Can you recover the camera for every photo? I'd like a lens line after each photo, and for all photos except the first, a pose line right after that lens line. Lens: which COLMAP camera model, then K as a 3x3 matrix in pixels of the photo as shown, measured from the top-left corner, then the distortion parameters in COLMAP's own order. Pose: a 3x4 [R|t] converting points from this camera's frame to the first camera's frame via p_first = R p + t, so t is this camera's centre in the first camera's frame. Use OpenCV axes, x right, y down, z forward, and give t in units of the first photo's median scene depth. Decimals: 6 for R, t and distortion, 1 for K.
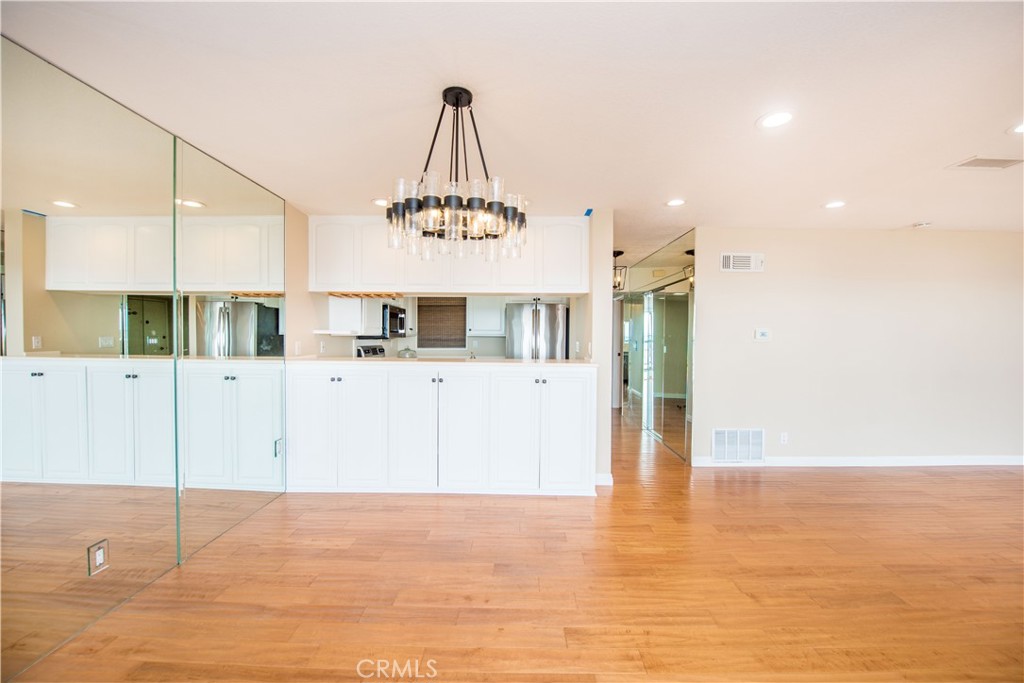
lens RADIAL K [[409.9, 0, 513.2], [0, 409.9, 344.7], [0, 0, 1]] dist [-0.016954, -0.000793]
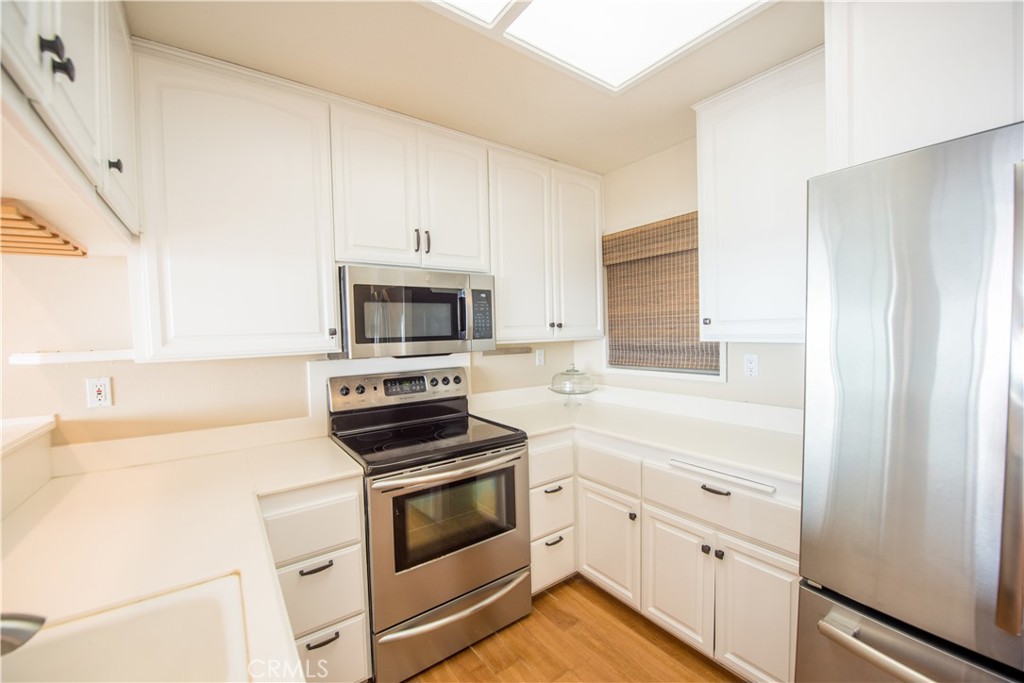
lens RADIAL K [[409.9, 0, 513.2], [0, 409.9, 344.7], [0, 0, 1]] dist [-0.016954, -0.000793]
pose [[0.599613, 0.009573, -0.800233, 0.076244], [0.016106, 0.999582, 0.024027, -0.045858], [0.800128, -0.027296, 0.599208, 1.127966]]
